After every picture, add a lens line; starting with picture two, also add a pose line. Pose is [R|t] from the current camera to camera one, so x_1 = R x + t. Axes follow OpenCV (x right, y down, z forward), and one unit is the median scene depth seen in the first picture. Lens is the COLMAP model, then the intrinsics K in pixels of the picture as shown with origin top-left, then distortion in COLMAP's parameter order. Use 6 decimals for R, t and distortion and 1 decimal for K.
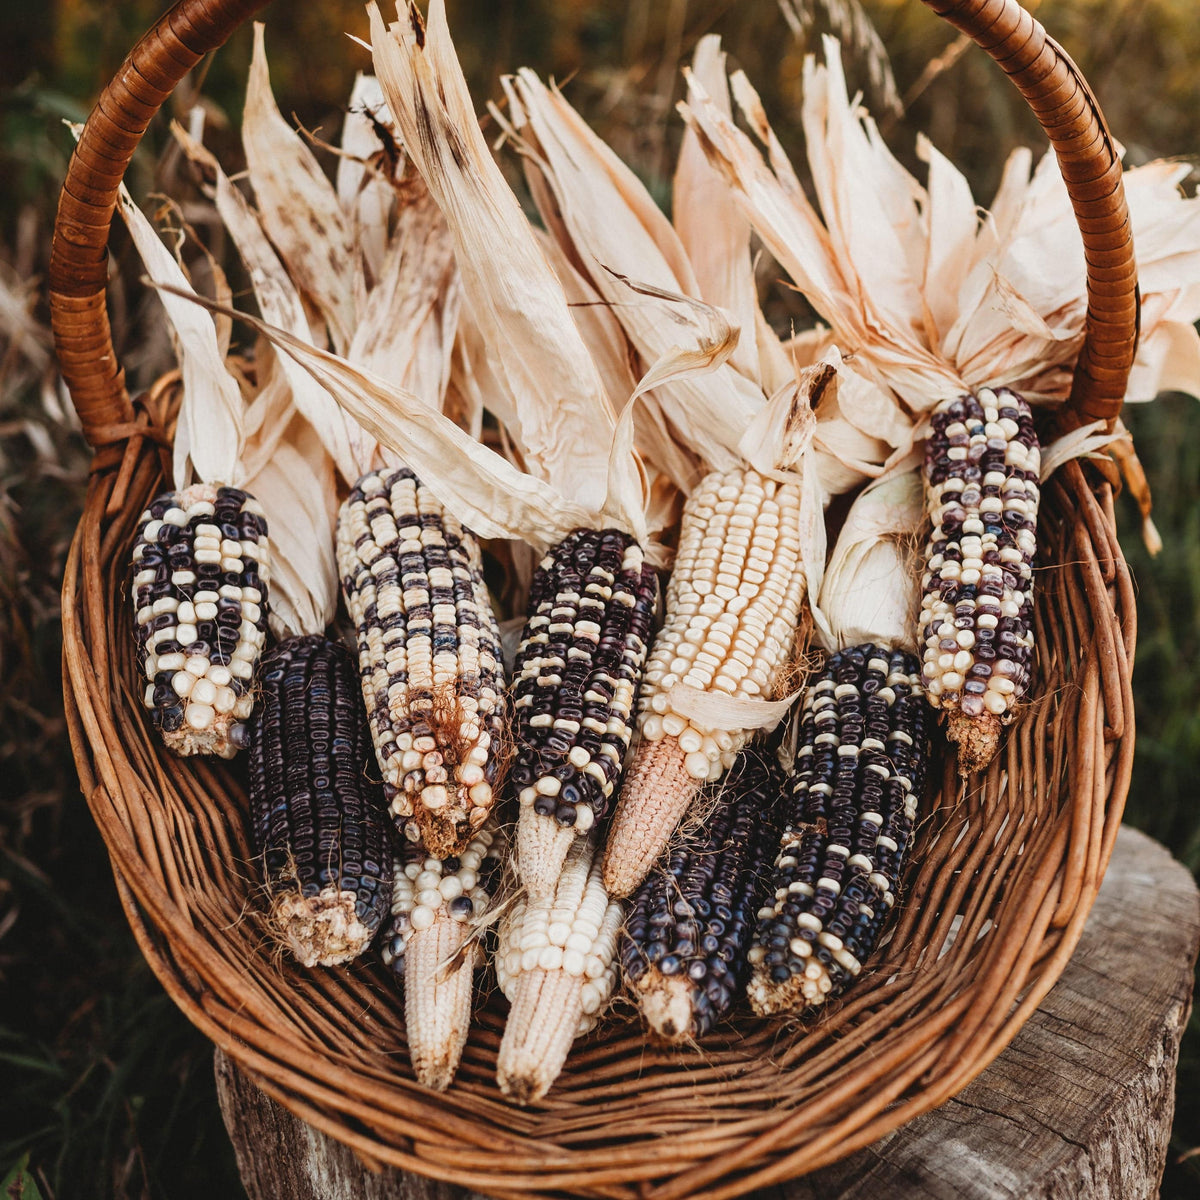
lens RADIAL K [[1789.9, 0, 600.0], [0, 1789.9, 600.0], [0, 0, 1]] dist [0.017158, -0.023304]
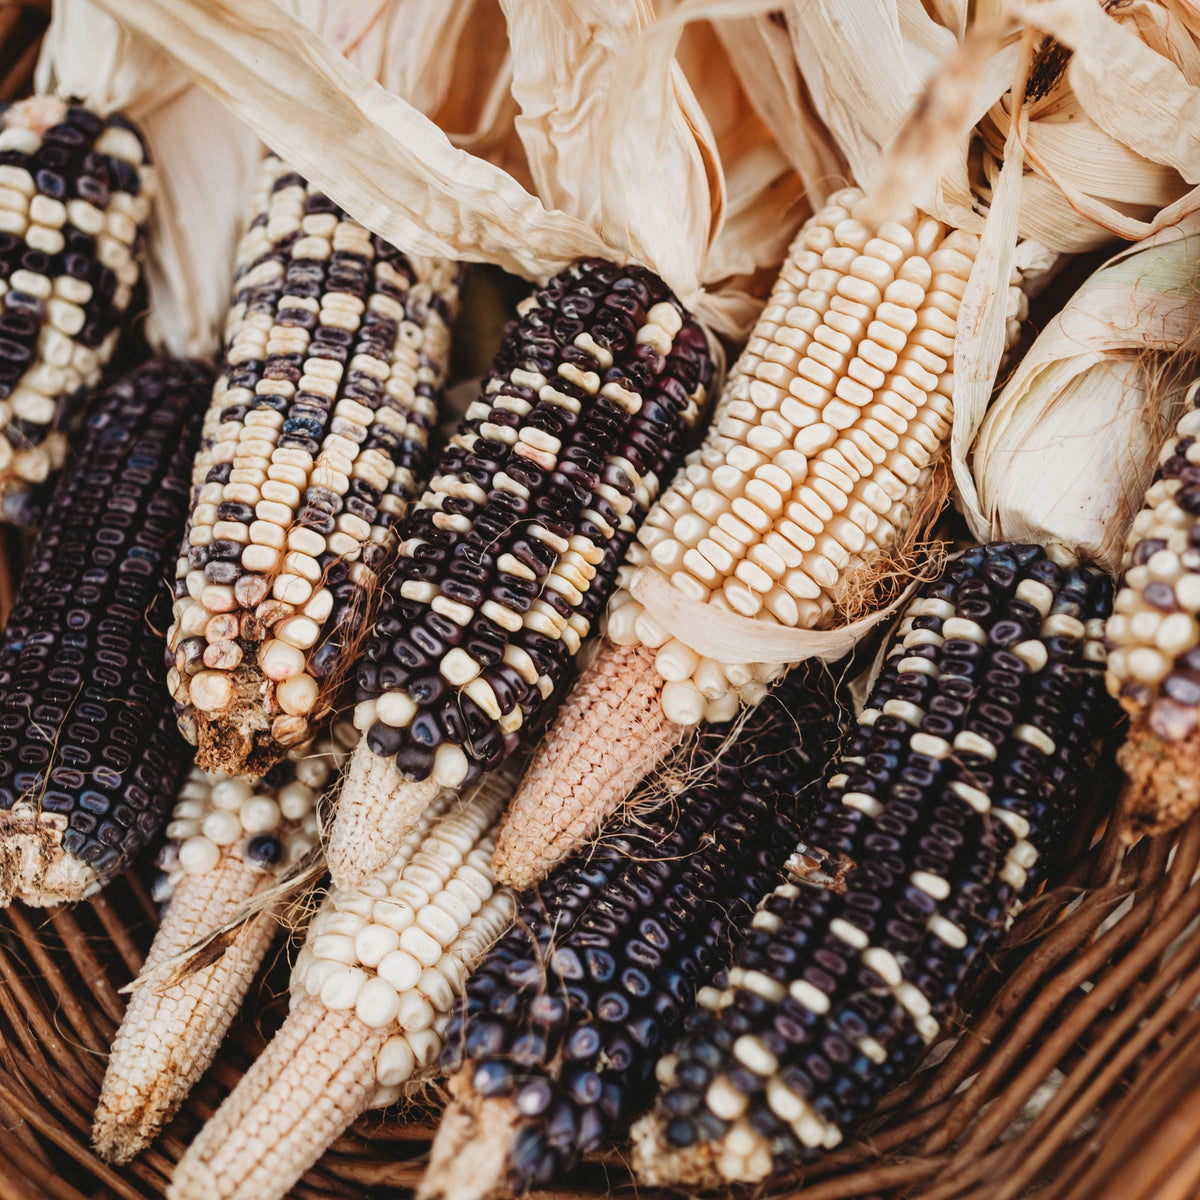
lens RADIAL K [[1694.2, 0, 600.0], [0, 1694.2, 600.0], [0, 0, 1]] dist [-0.000228, 0.059295]
pose [[0.949986, 0.197588, -0.241840, 0.157994], [-0.131939, 0.955827, 0.262653, -0.083625], [0.283054, -0.217609, 0.934092, 0.479316]]
